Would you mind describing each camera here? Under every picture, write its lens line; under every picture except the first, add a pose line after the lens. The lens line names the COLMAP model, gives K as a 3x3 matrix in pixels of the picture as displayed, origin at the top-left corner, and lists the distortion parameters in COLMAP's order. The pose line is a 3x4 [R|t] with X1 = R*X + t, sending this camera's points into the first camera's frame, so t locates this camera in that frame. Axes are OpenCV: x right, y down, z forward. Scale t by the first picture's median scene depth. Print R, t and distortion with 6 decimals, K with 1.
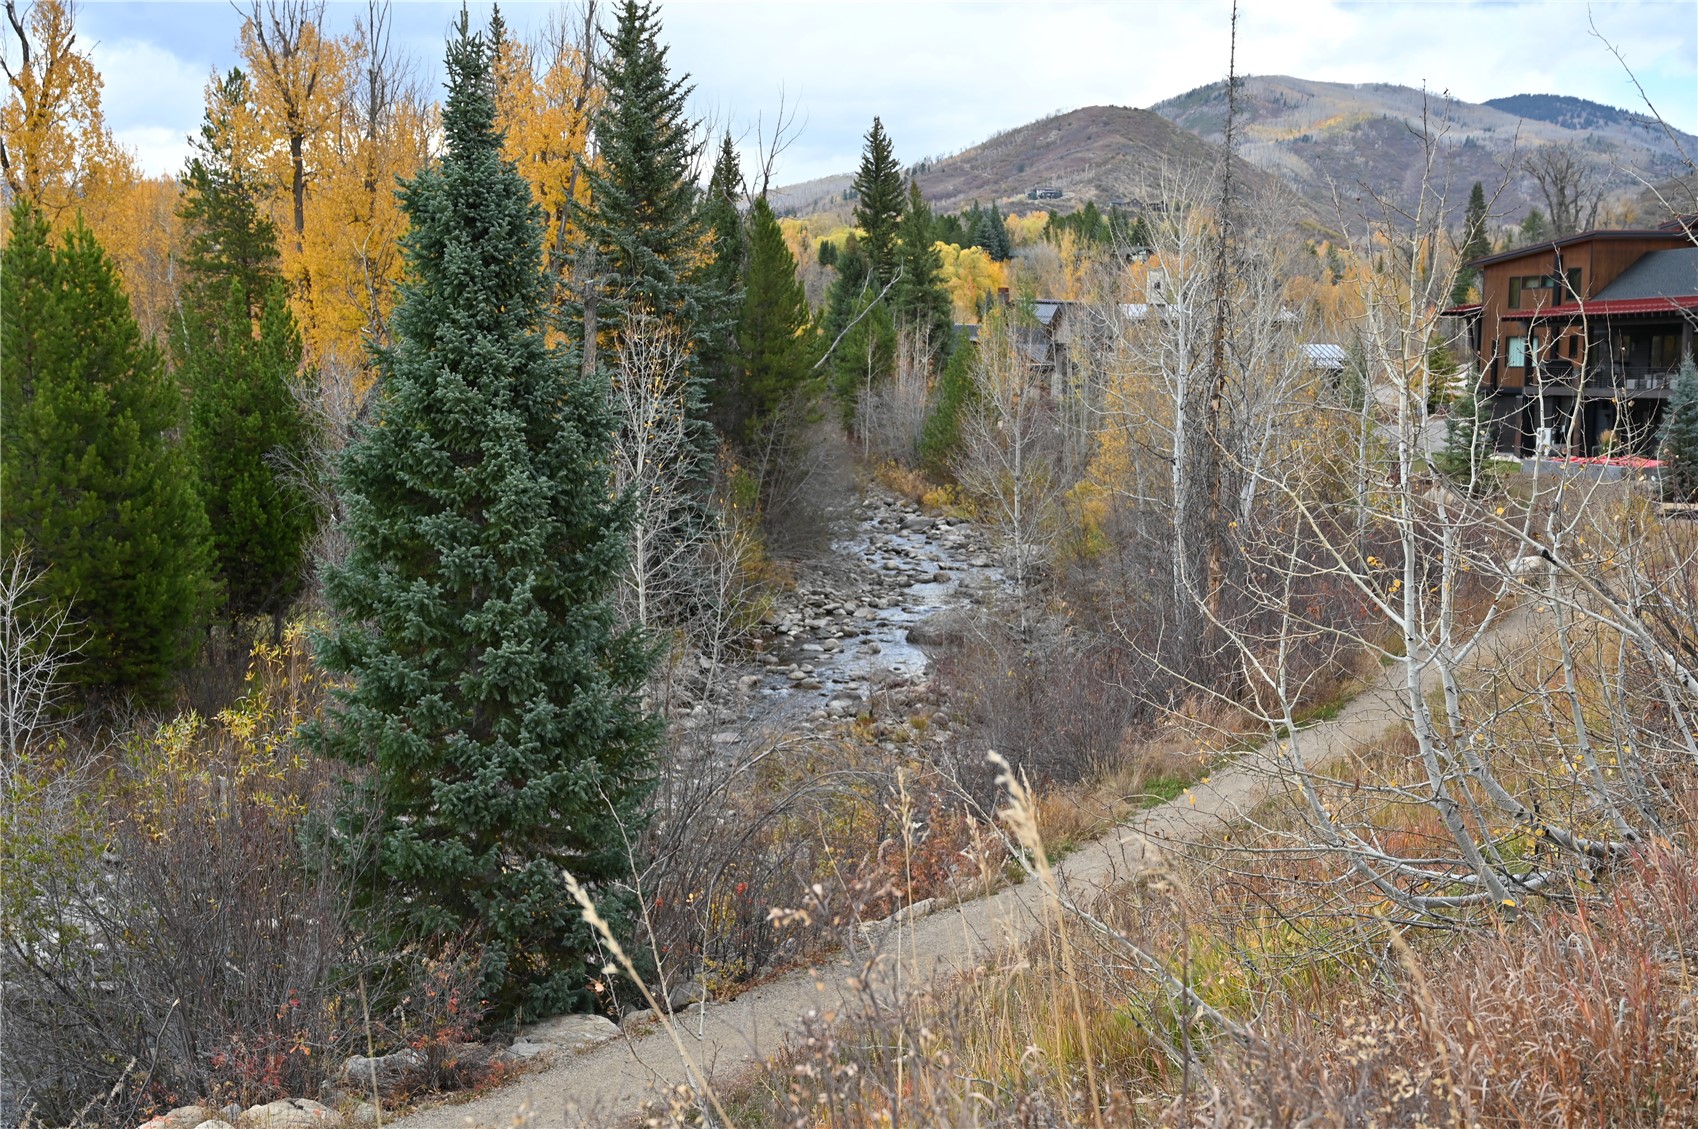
lens RADIAL K [[2097.9, 0, 850.8], [0, 2097.9, 570.0], [0, 0, 1]] dist [-0.000291, 0.000000]
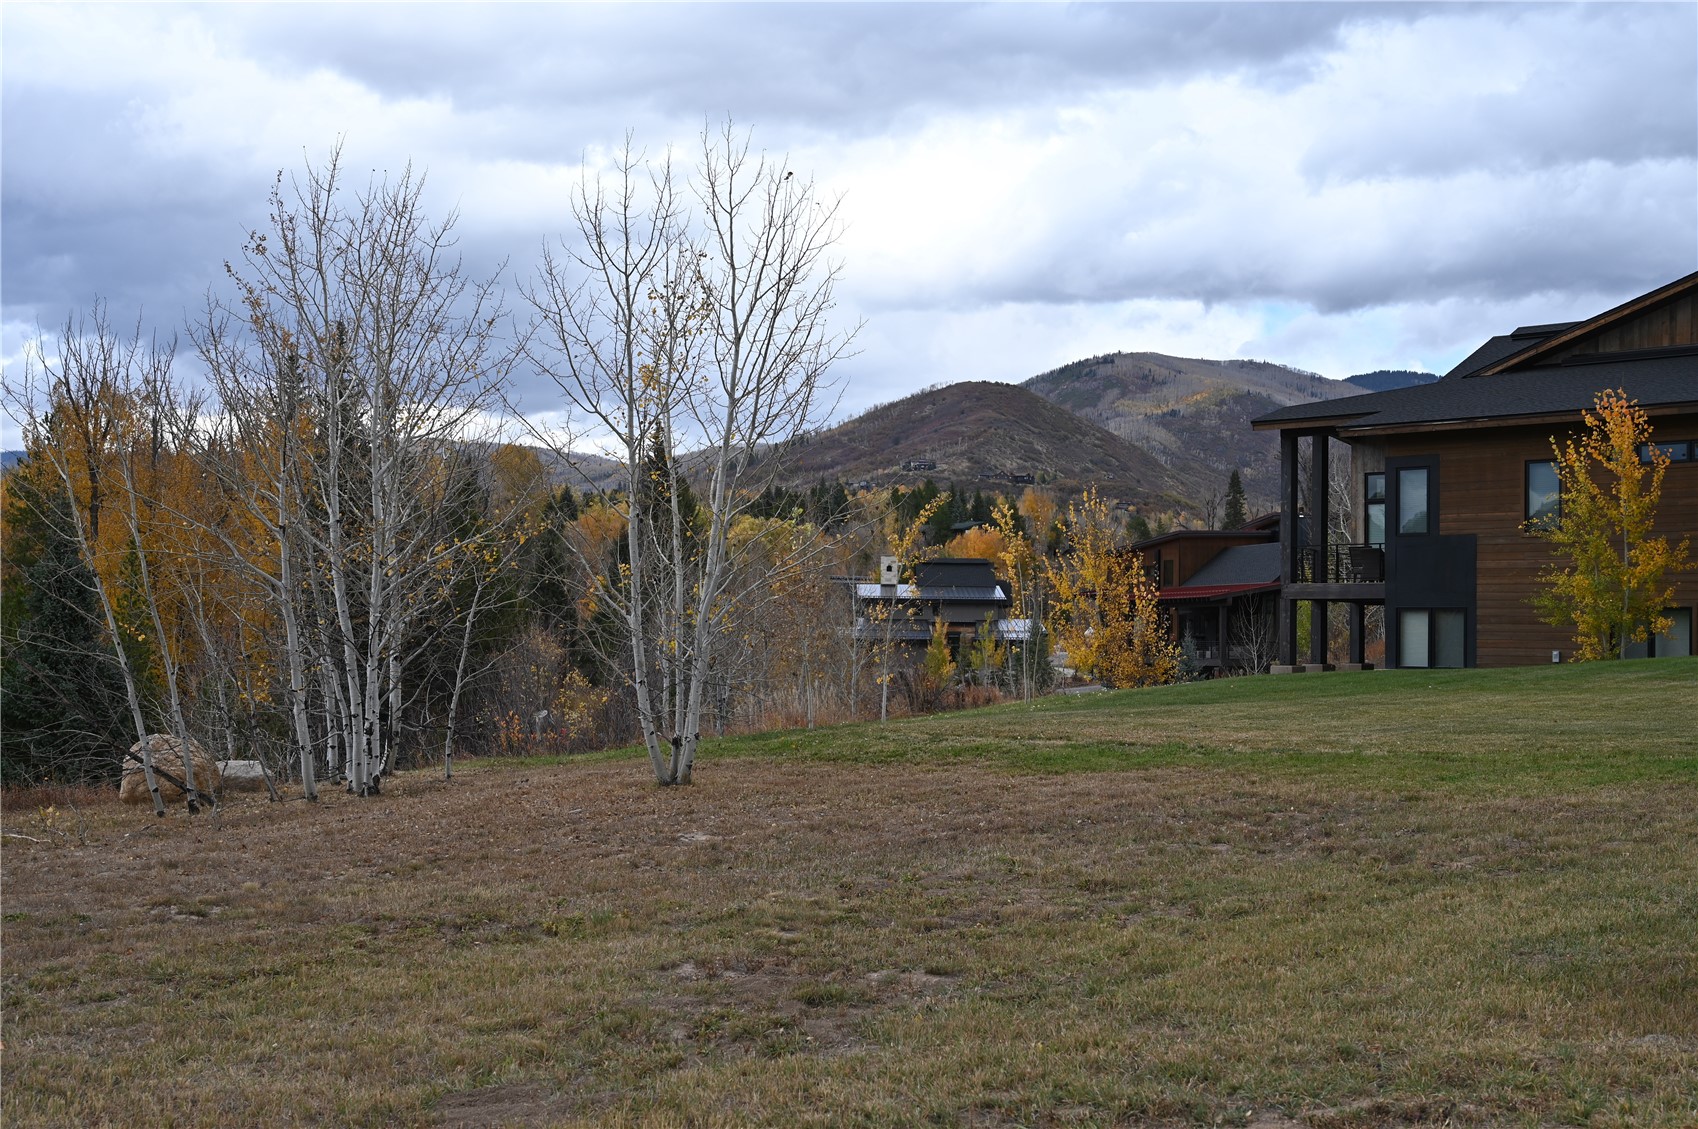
lens RADIAL K [[2097.9, 0, 849.8], [0, 2097.9, 562.9], [0, 0, 1]] dist [-0.000291, 0.000000]
pose [[0.998650, -0.000096, 0.051947, 0.045500], [0.006820, 0.991583, -0.129291, 0.007343], [-0.051497, 0.129471, 0.990245, -0.100437]]
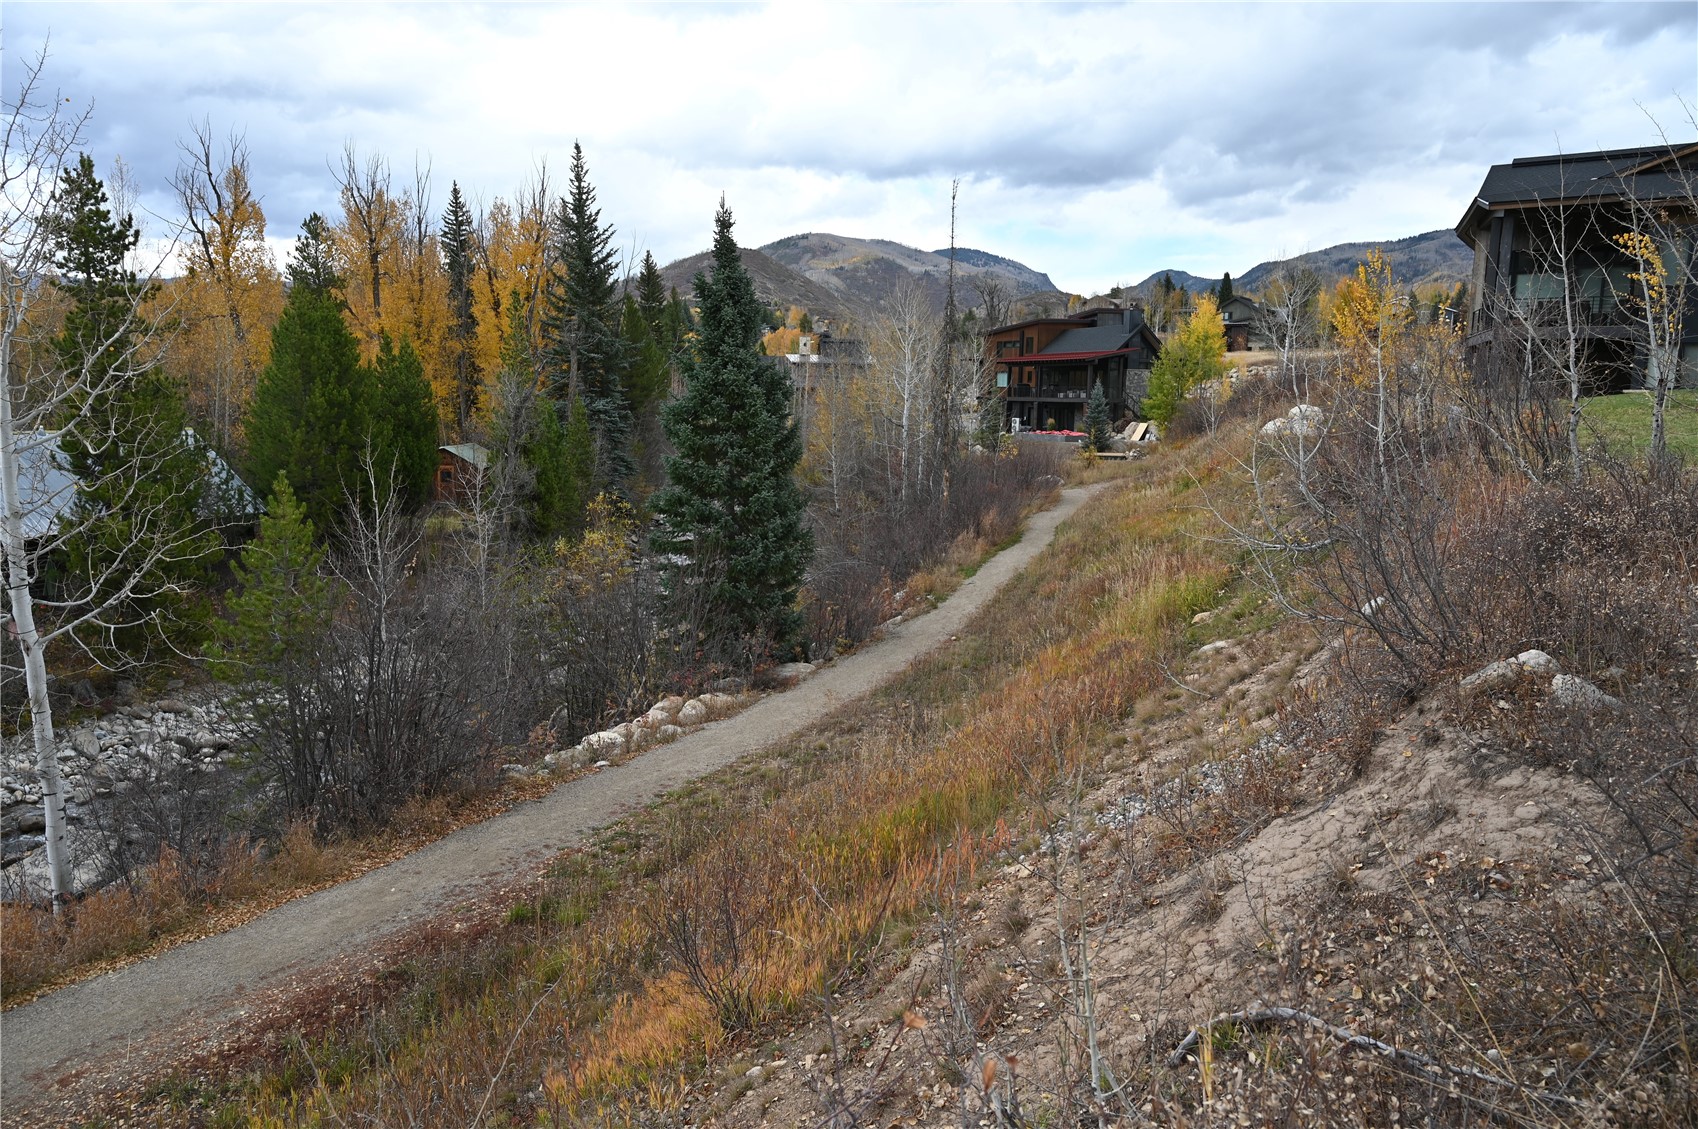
lens RADIAL K [[1147.0, 0, 847.2], [0, 1147.0, 562.3], [0, 0, 1]] dist [-0.019830, 0.005200]
pose [[0.976421, -0.029030, 0.213915, -0.030672], [0.018065, 0.998429, 0.053037, 0.004217], [-0.215119, -0.047922, 0.975411, -0.016629]]
